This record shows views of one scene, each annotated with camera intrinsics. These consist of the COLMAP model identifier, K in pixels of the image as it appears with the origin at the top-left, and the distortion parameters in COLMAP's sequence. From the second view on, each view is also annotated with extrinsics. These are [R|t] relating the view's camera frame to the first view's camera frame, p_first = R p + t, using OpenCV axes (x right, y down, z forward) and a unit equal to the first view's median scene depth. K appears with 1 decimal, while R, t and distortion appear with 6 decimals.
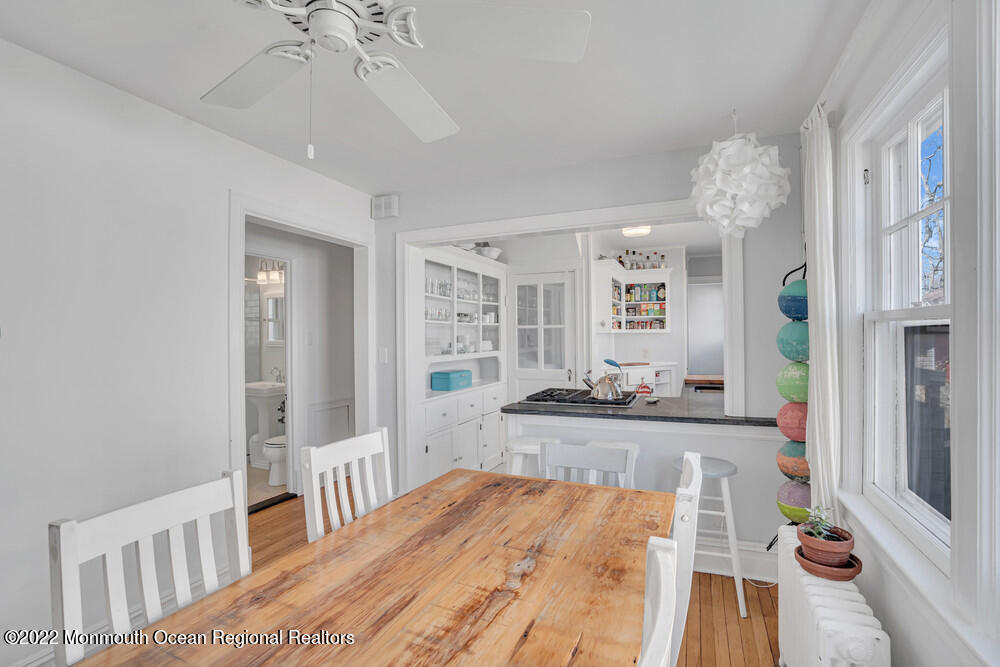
lens RADIAL K [[469.5, 0, 506.7], [0, 469.5, 336.9], [0, 0, 1]] dist [-0.036956, 0.001157]
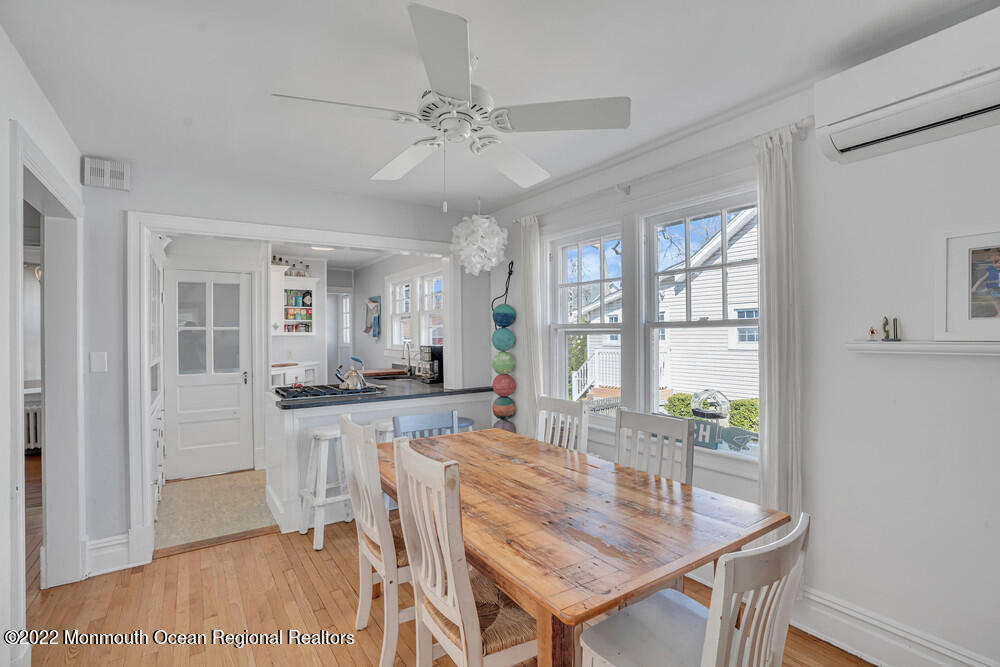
lens RADIAL K [[469.5, 0, 506.7], [0, 469.5, 336.9], [0, 0, 1]] dist [-0.036956, 0.001157]
pose [[0.545876, 0.001470, 0.837865, -0.437115], [0.006829, 0.999957, -0.006204, 0.005694], [-0.837838, 0.009108, 0.545843, 0.010040]]
